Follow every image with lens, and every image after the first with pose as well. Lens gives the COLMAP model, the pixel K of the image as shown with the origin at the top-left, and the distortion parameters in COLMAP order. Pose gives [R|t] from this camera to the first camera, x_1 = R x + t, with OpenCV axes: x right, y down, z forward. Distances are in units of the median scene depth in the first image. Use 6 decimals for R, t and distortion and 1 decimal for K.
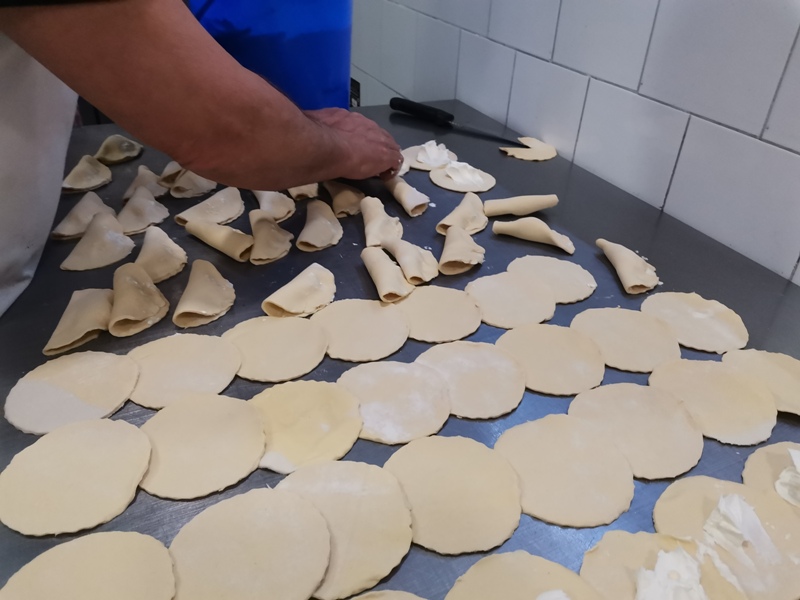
lens RADIAL K [[607.6, 0, 400.2], [0, 607.6, 312.9], [0, 0, 1]] dist [0.056098, -0.060336]
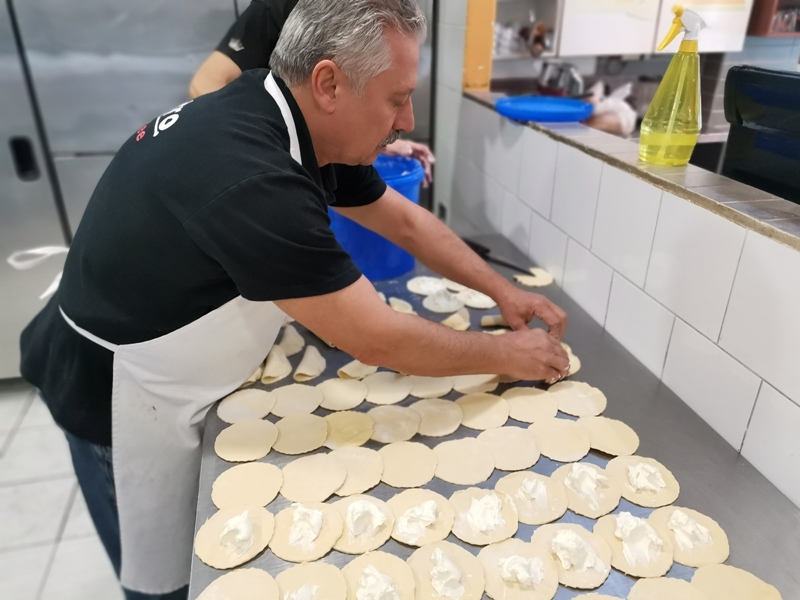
lens RADIAL K [[607.6, 0, 398.5], [0, 607.6, 309.3], [0, 0, 1]] dist [0.056098, -0.060336]
pose [[0.977647, 0.047133, -0.204901, 0.395734], [-0.070891, 0.991378, -0.110199, -0.012835], [0.197940, 0.122262, 0.972559, -0.980980]]
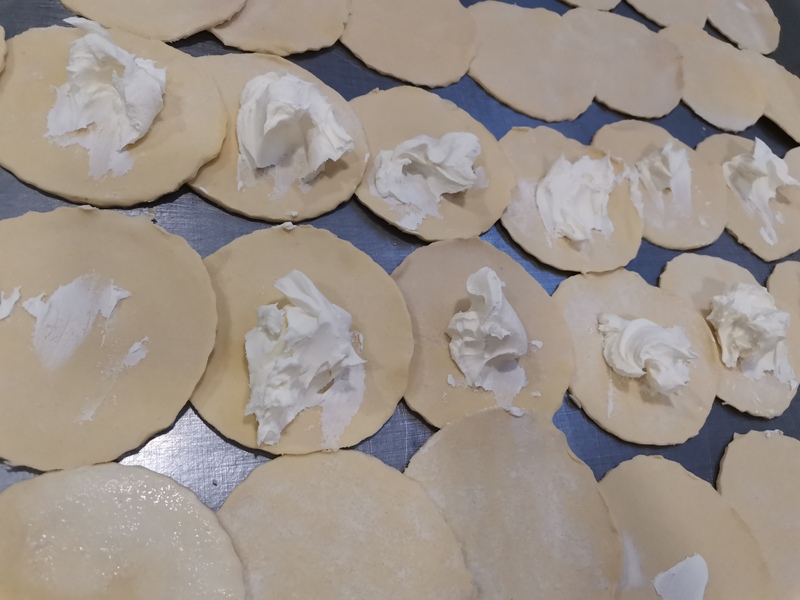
lens RADIAL K [[607.6, 0, 398.5], [0, 607.6, 306.7], [0, 0, 1]] dist [0.056098, -0.060336]
pose [[0.925695, 0.348229, 0.147731, 0.074558], [-0.377855, 0.832963, 0.404225, 0.230563], [0.017709, -0.430010, 0.902650, 0.041354]]
